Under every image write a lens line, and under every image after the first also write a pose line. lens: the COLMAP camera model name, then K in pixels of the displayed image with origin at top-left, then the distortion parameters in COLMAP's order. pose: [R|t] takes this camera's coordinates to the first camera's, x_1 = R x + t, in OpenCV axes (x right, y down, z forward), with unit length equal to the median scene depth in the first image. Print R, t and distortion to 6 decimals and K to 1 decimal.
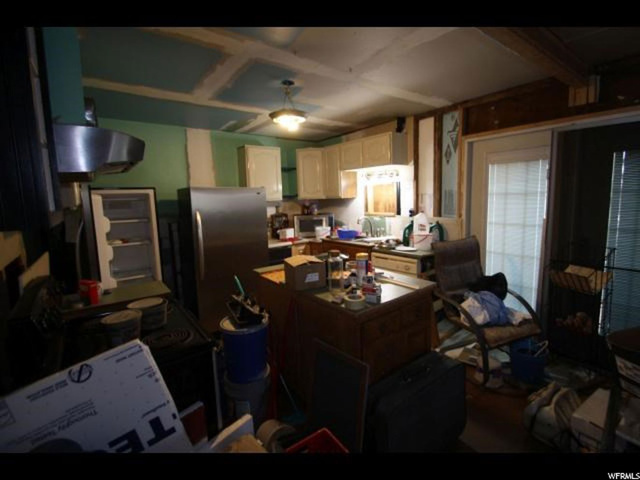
lens RADIAL K [[299.2, 0, 326.8], [0, 299.2, 232.3], [0, 0, 1]] dist [0.018043, -0.019739]
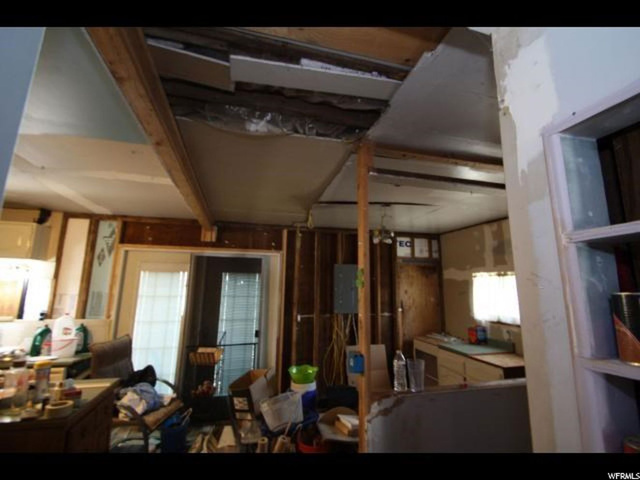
lens RADIAL K [[299.2, 0, 326.8], [0, 299.2, 232.3], [0, 0, 1]] dist [0.018043, -0.019739]
pose [[0.368394, 0.208739, 0.905932, -0.351290], [0.095785, 0.960759, -0.260323, 0.009802], [-0.924722, 0.182676, 0.333944, -0.131539]]
